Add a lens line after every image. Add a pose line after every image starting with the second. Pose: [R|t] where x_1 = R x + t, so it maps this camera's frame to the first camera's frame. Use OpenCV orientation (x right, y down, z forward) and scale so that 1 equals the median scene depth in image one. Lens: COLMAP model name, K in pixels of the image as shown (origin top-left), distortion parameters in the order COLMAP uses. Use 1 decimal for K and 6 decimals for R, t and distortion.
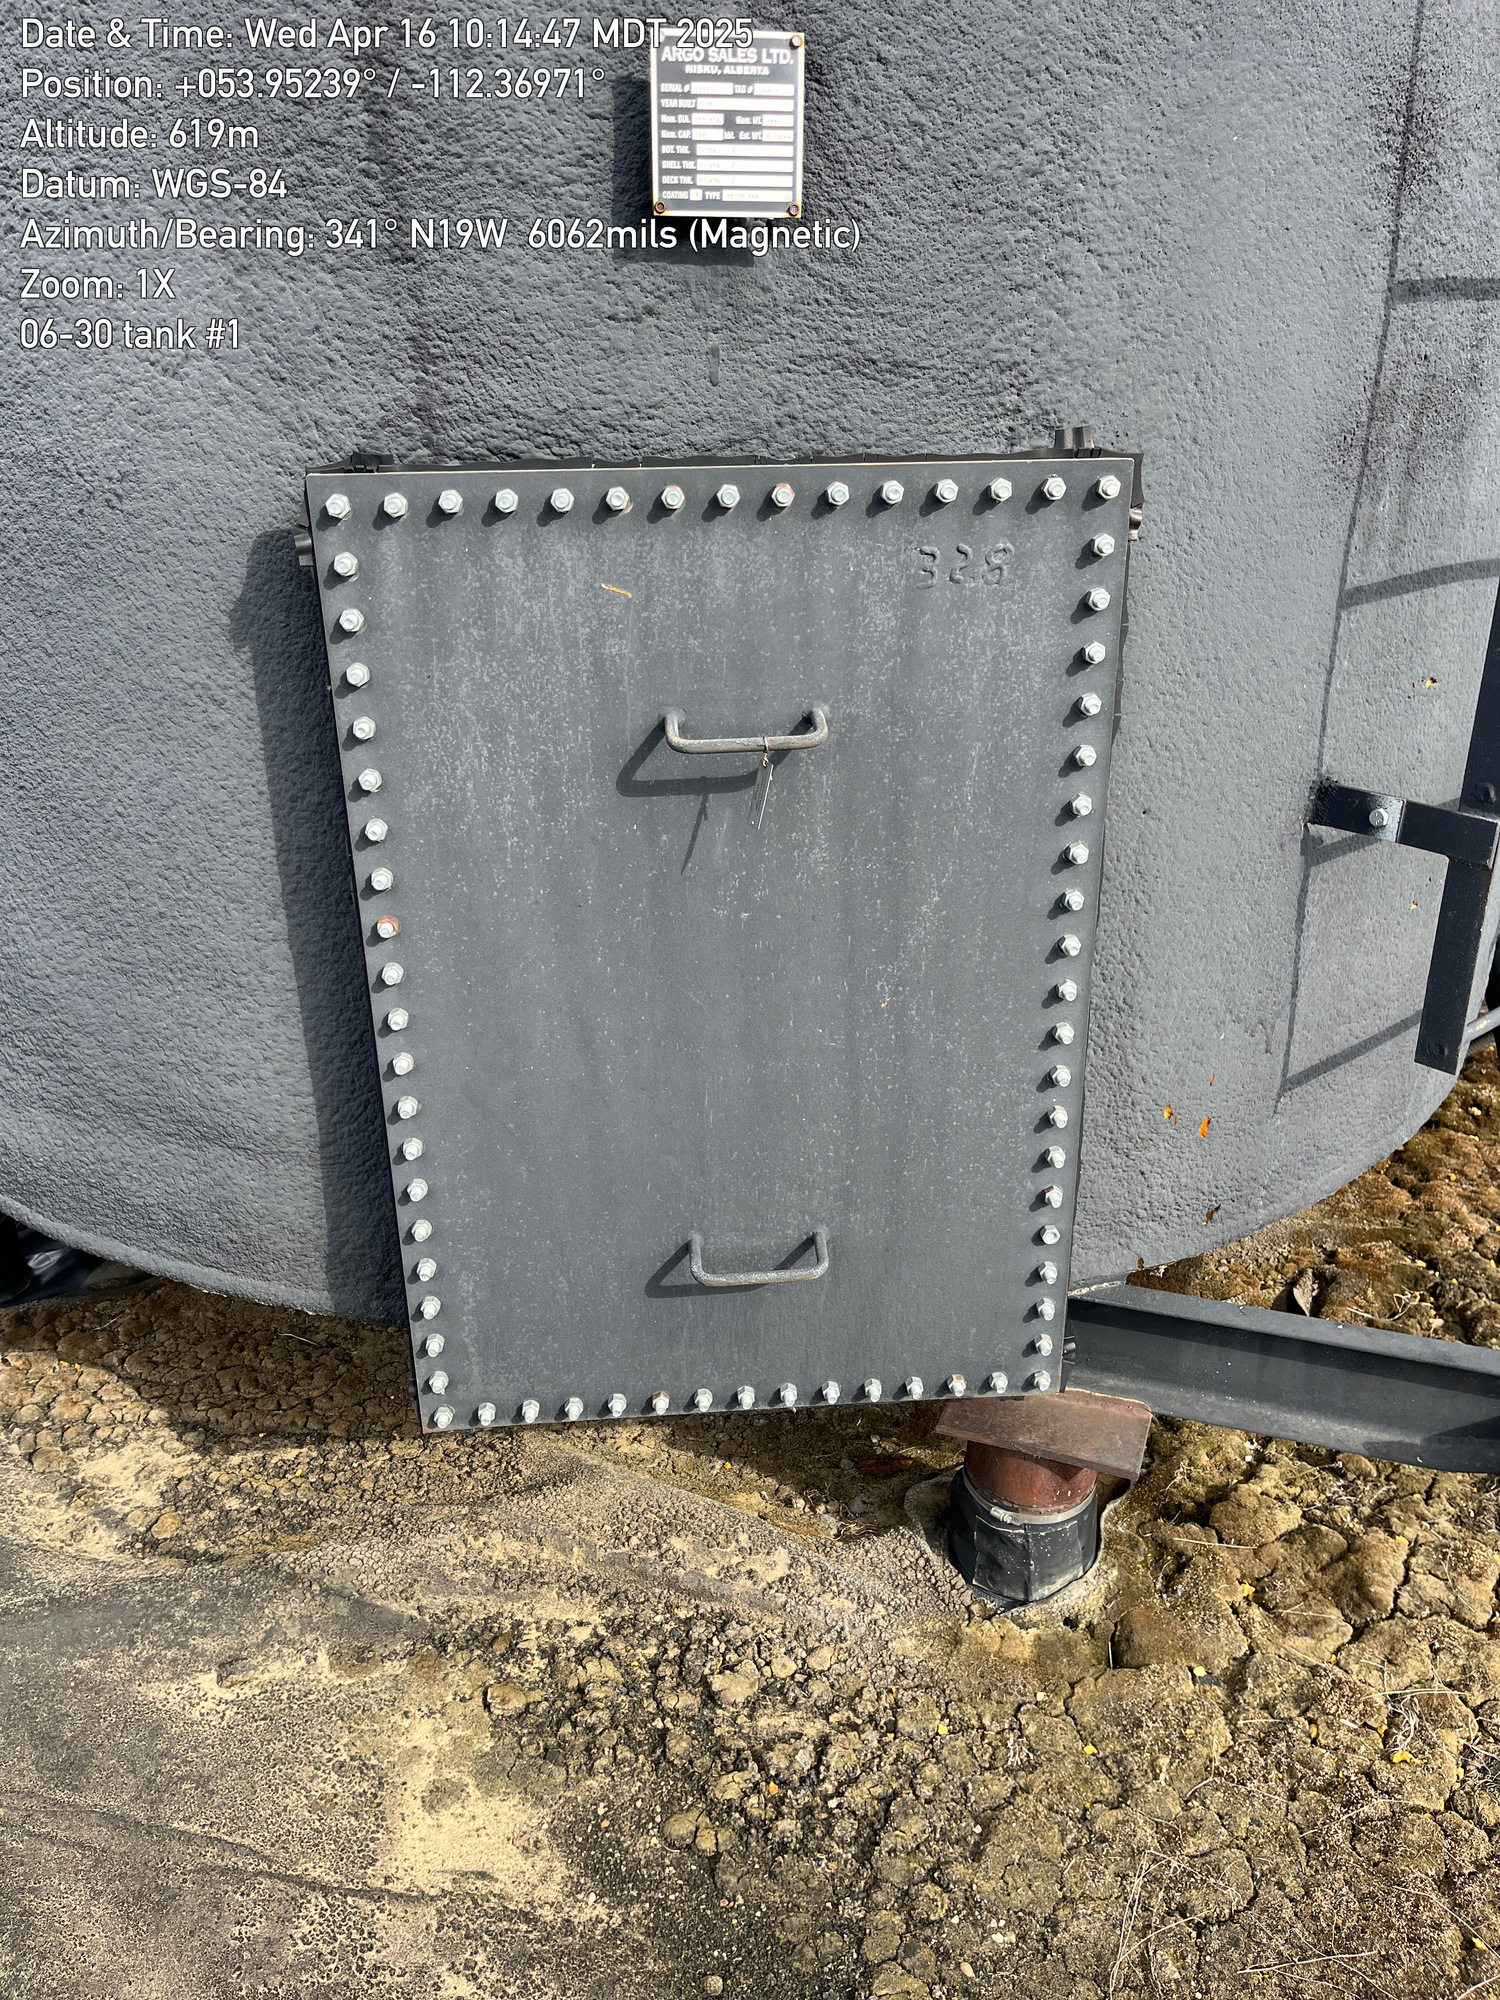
lens RADIAL K [[1537.6, 0, 750.8], [0, 1537.6, 1010.9], [0, 0, 1]] dist [0.053351, -0.079139]
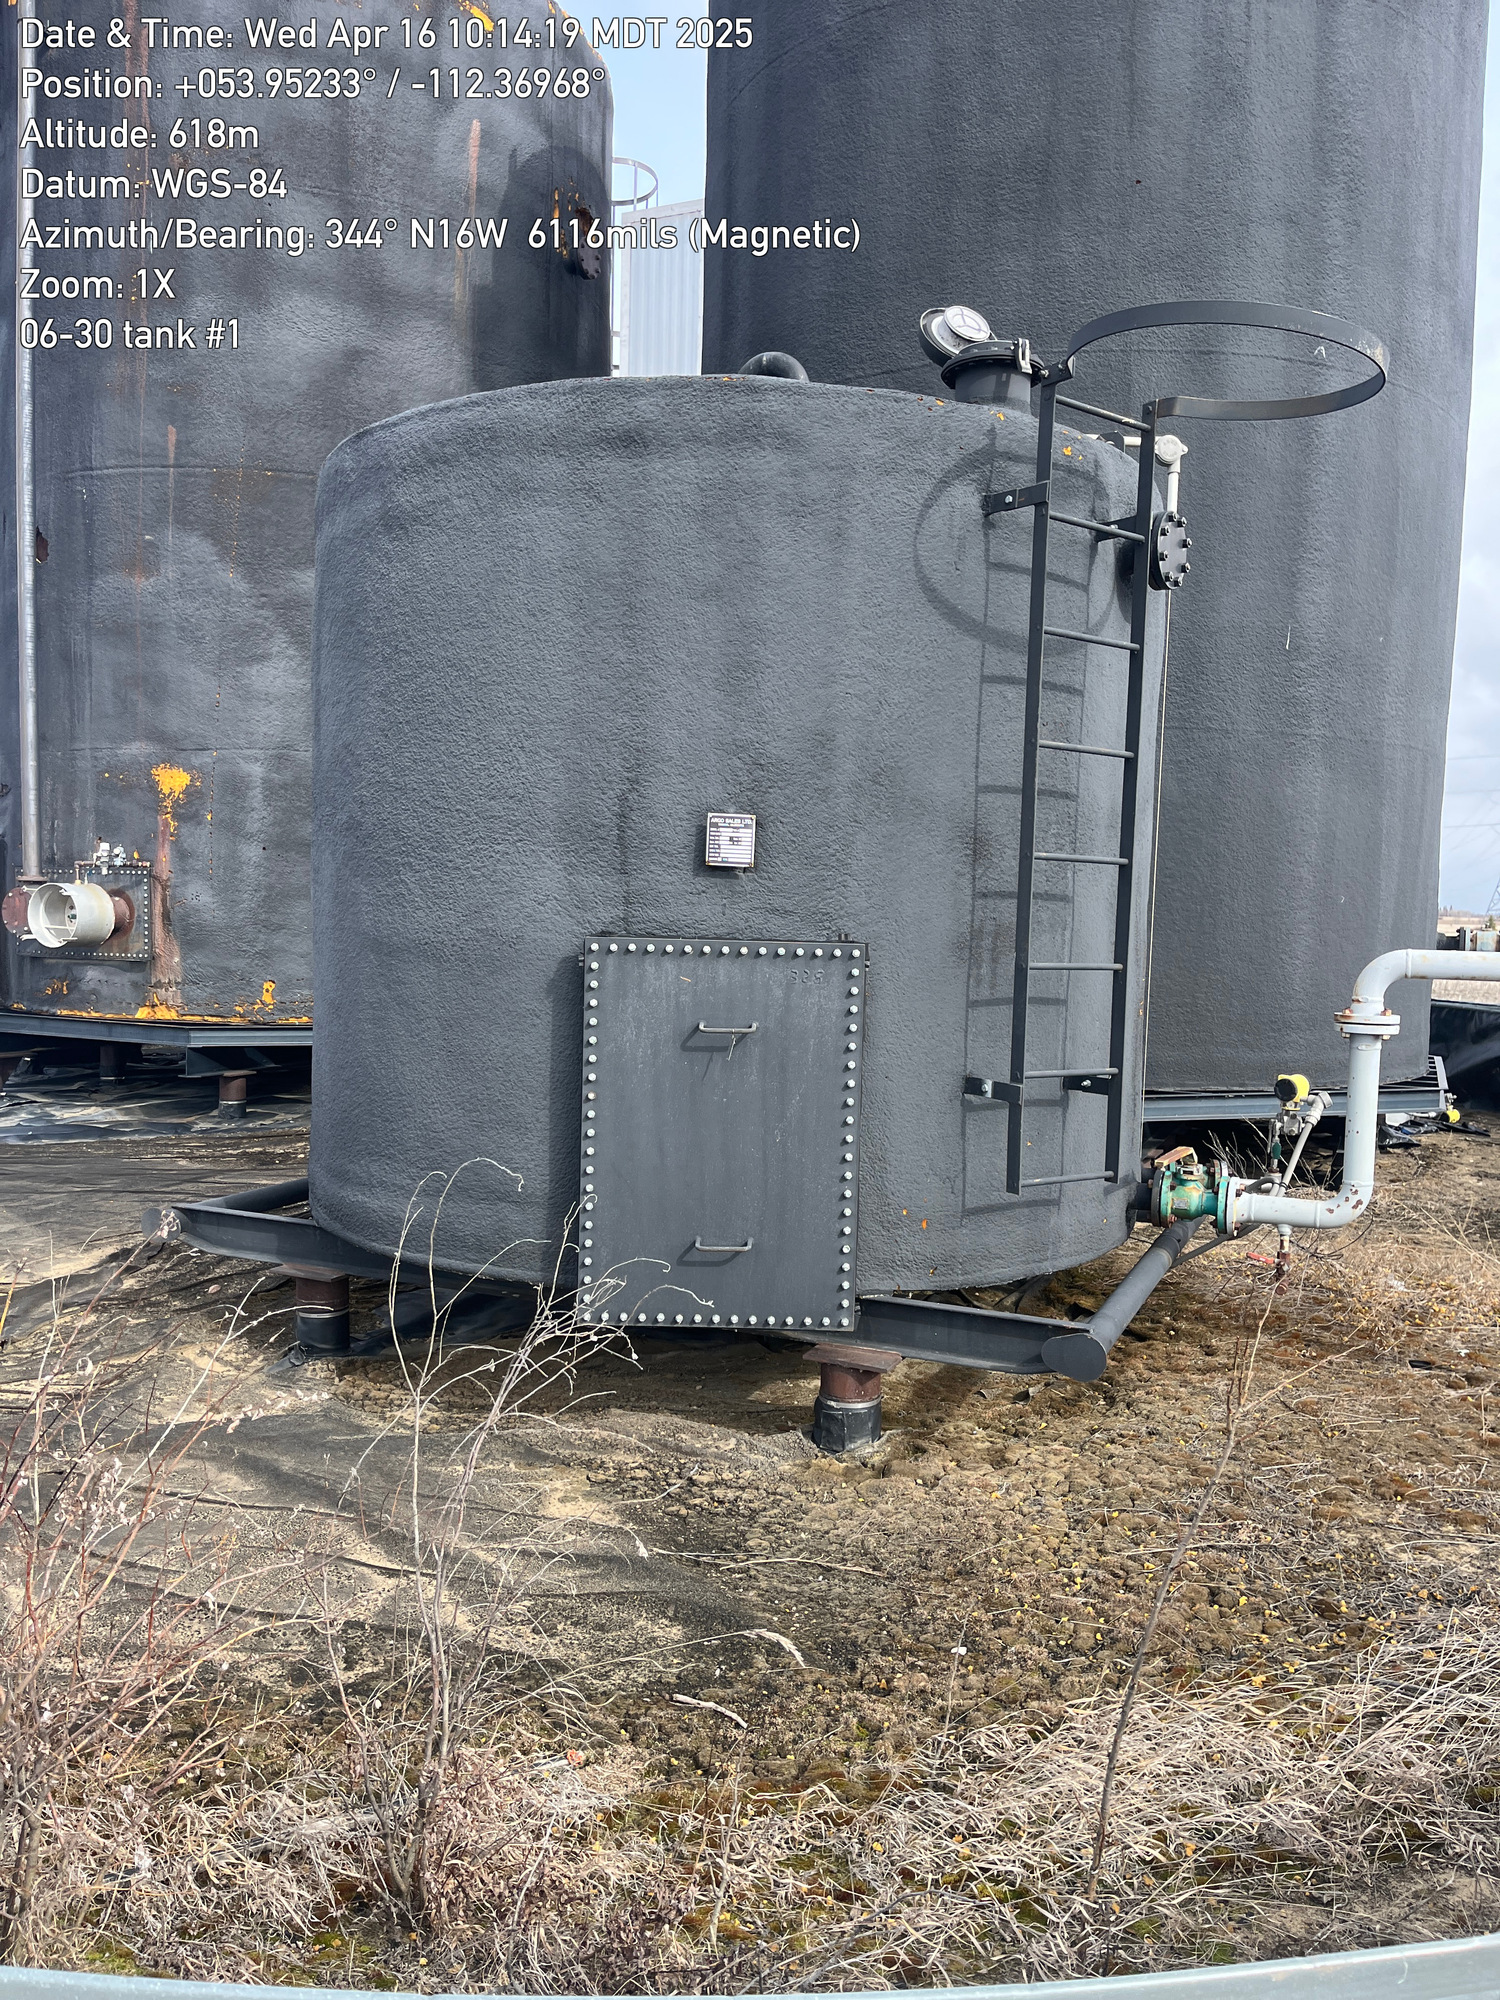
lens RADIAL K [[1537.6, 0, 748.8], [0, 1537.6, 1000.9], [0, 0, 1]] dist [0.053351, -0.079139]
pose [[0.996426, 0.046904, -0.070248, 0.235941], [-0.067624, 0.941312, -0.330693, 0.711742], [0.050614, 0.334262, 0.941120, -1.692487]]
